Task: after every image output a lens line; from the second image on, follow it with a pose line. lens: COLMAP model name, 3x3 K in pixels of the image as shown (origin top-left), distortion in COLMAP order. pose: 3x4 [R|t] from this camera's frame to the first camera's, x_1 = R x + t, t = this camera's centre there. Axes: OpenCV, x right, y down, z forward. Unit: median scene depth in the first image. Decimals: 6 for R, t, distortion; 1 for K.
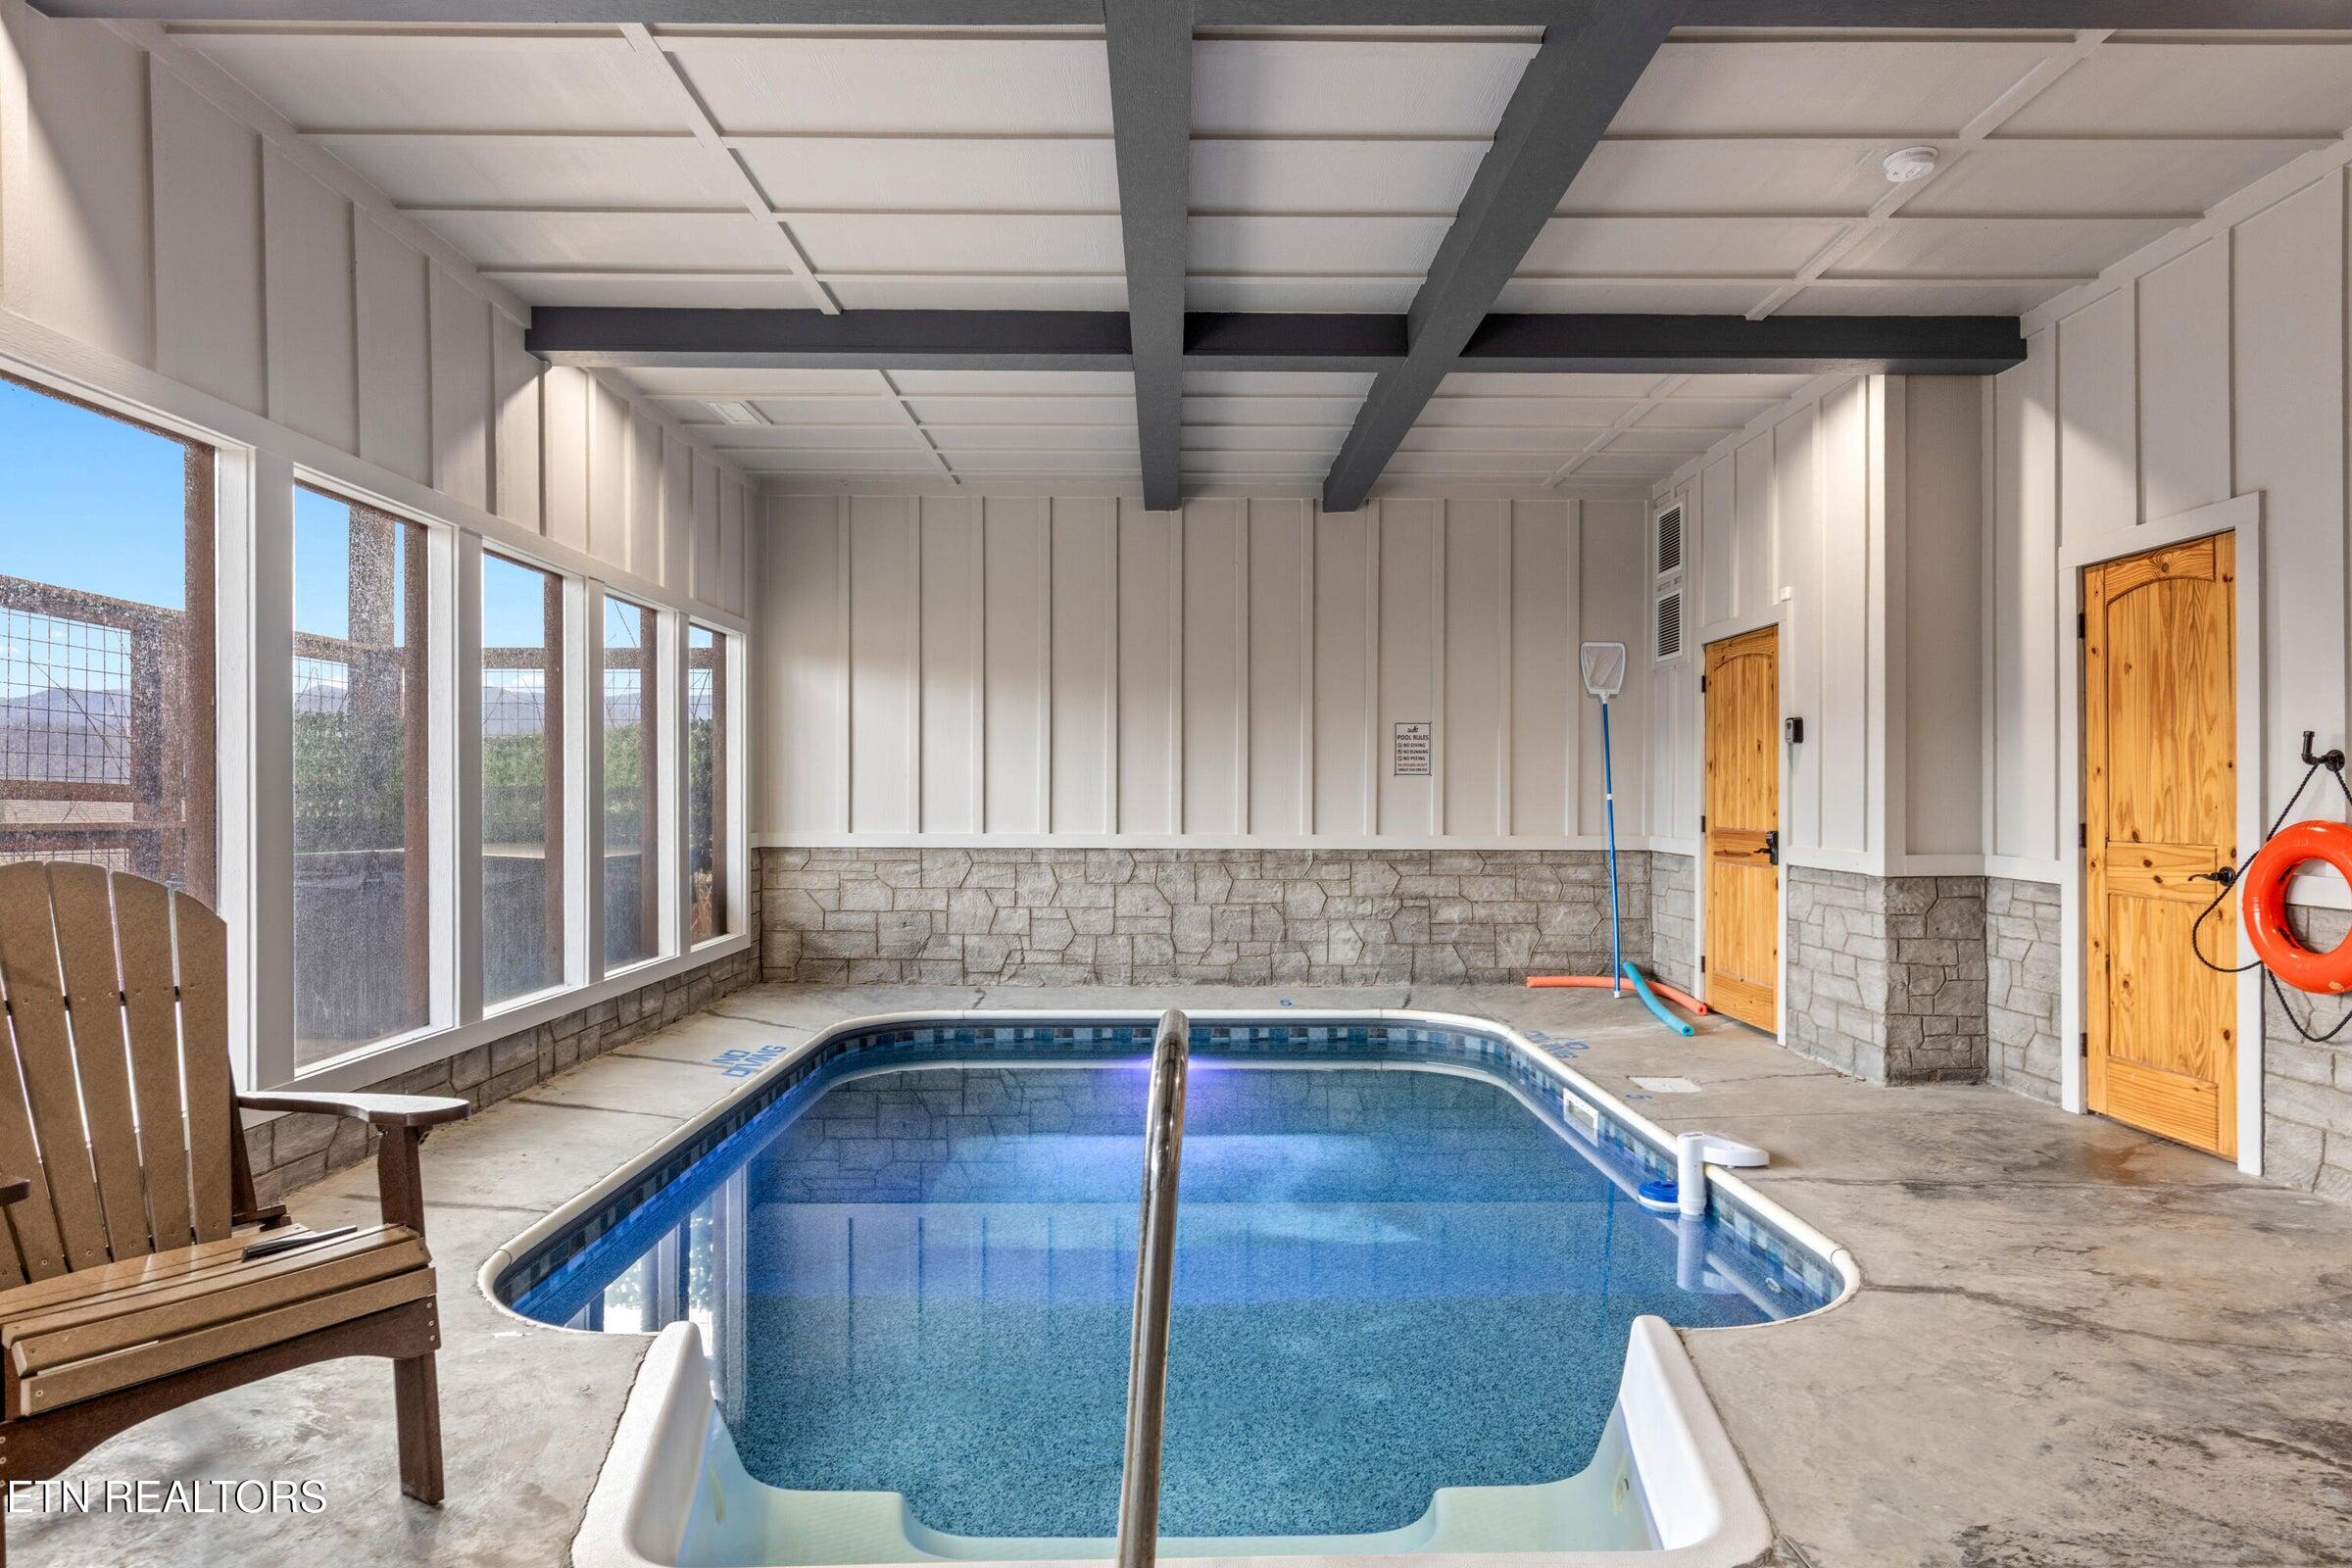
lens RADIAL K [[1315.6, 0, 1169.5], [0, 1315.6, 808.8], [0, 0, 1]] dist [0.001930, -0.000194]
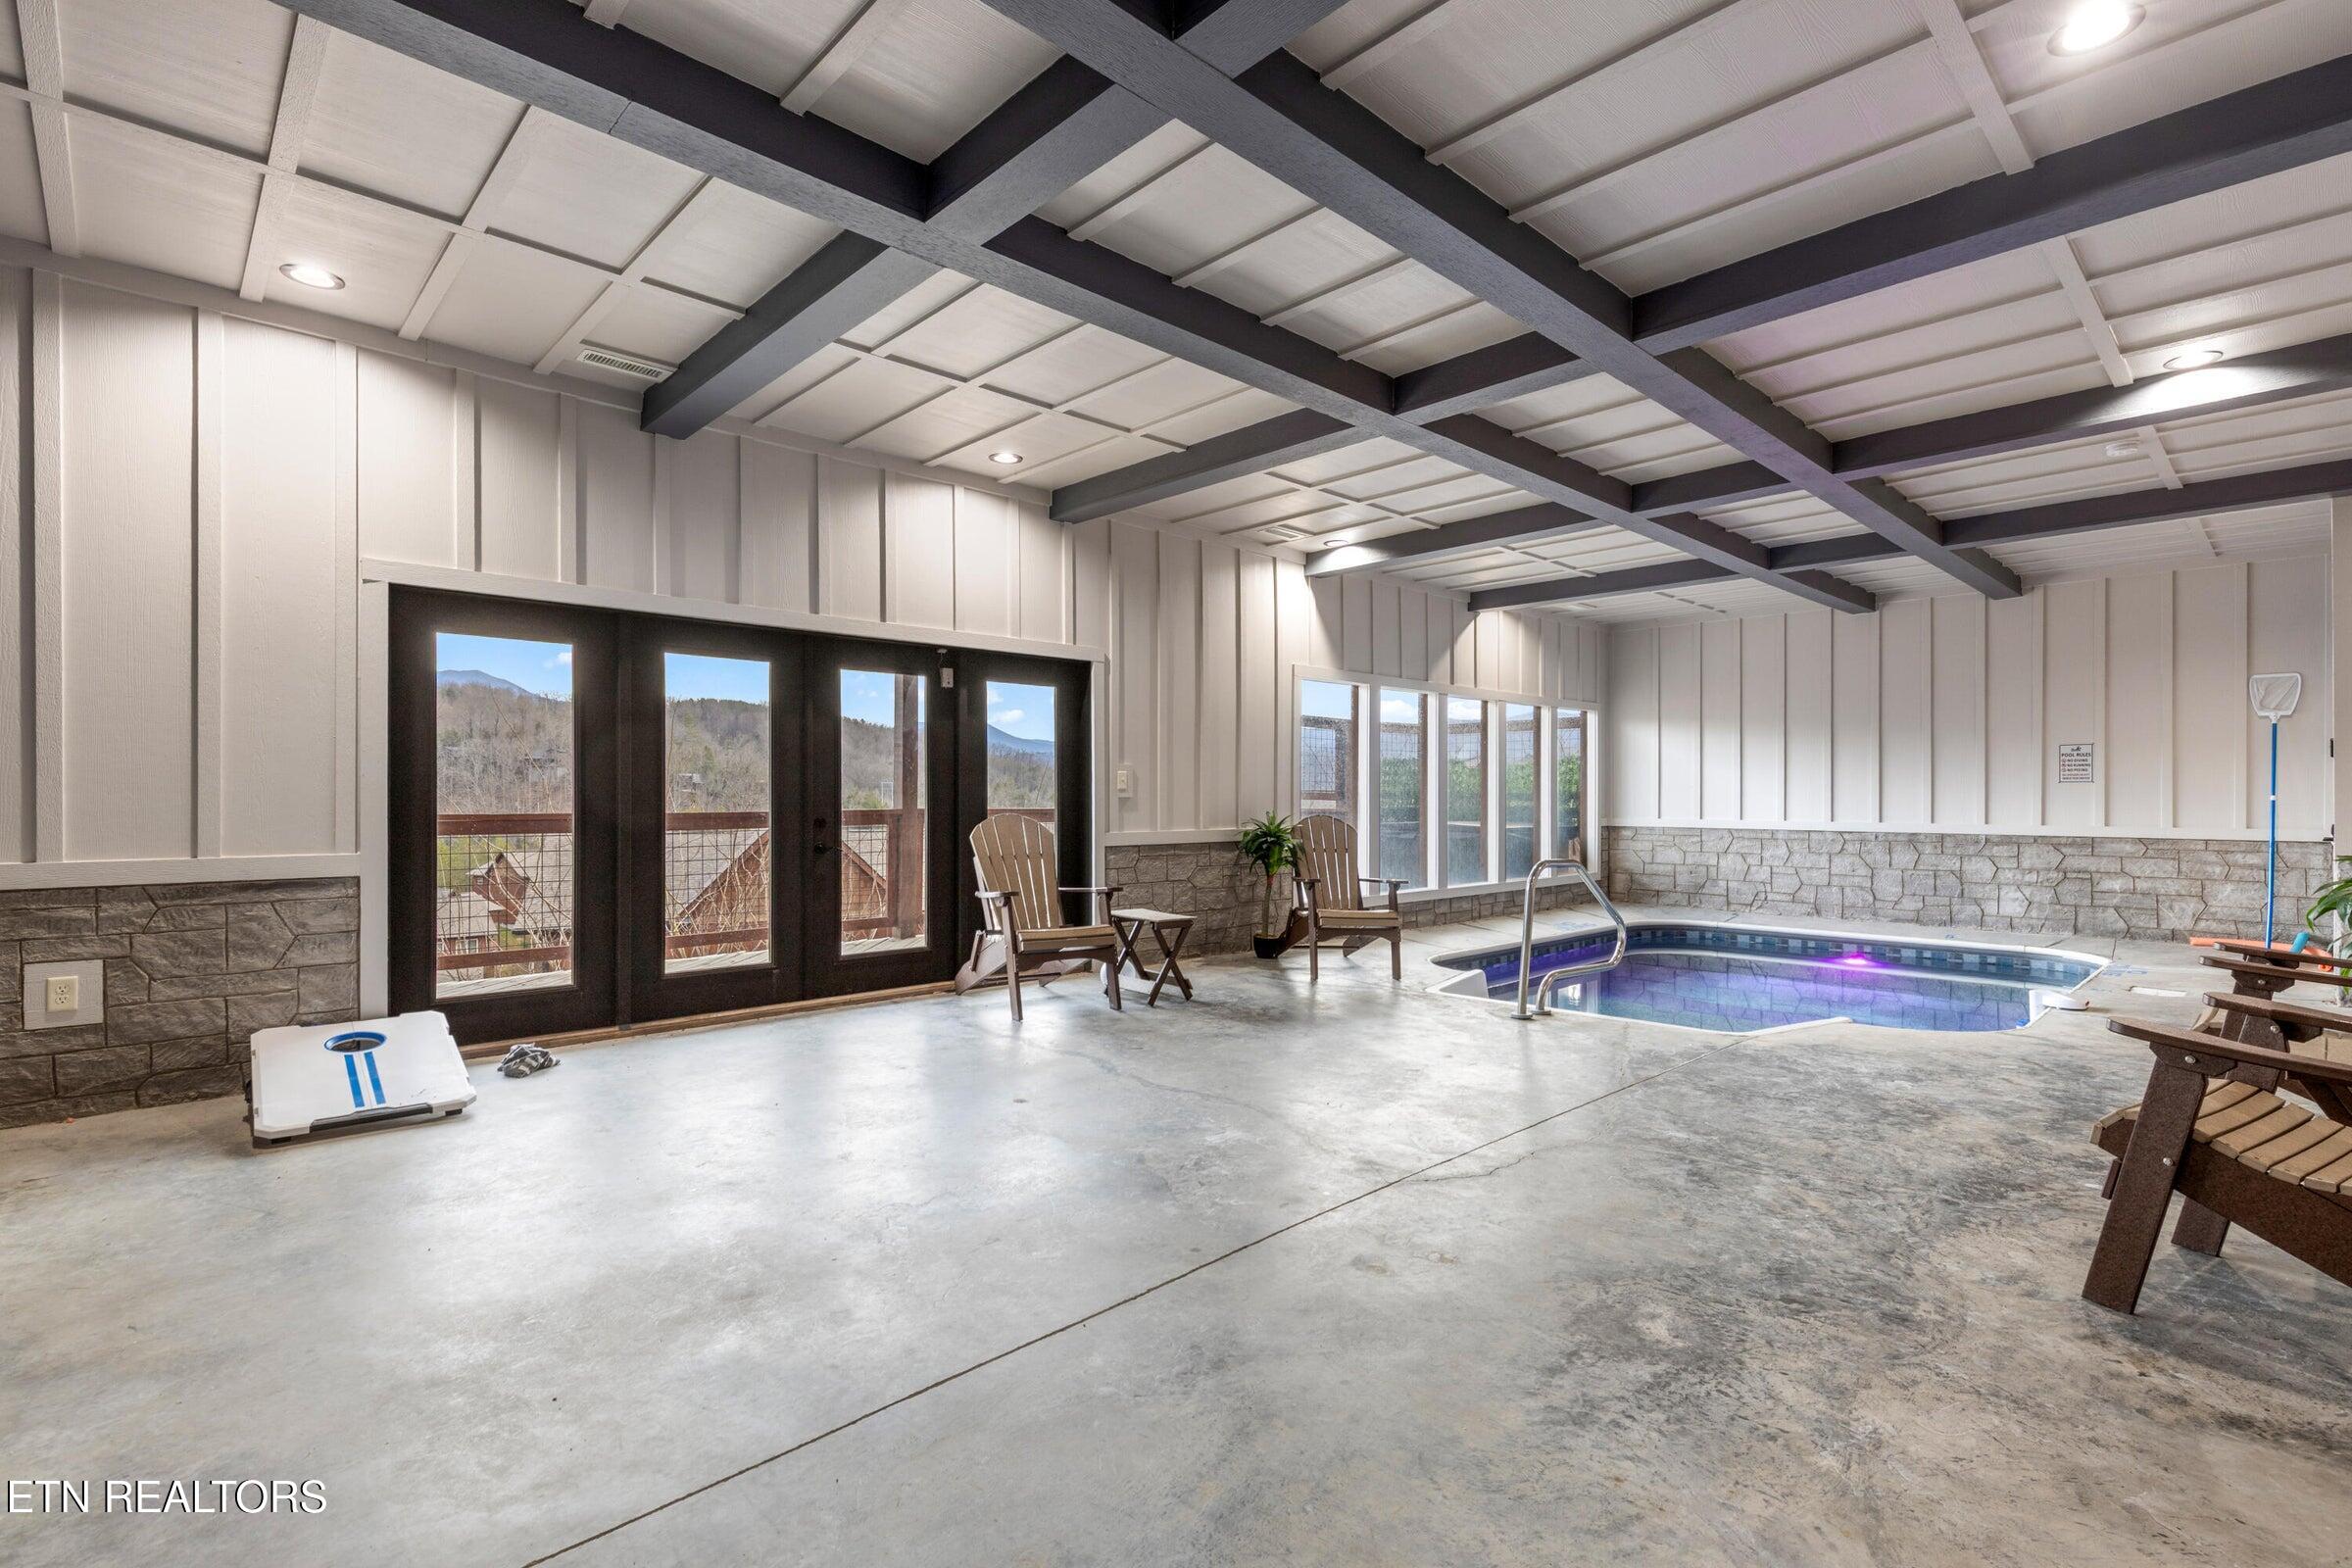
lens RADIAL K [[1075.0, 0, 1196.5], [0, 1075.0, 790.9], [0, 0, 1]] dist [0.004634, -0.000007]
pose [[0.701818, -0.005387, -0.712336, 0.344647], [-0.004919, 0.999911, -0.012408, 0.001977], [0.712339, 0.012212, 0.701729, -0.444668]]
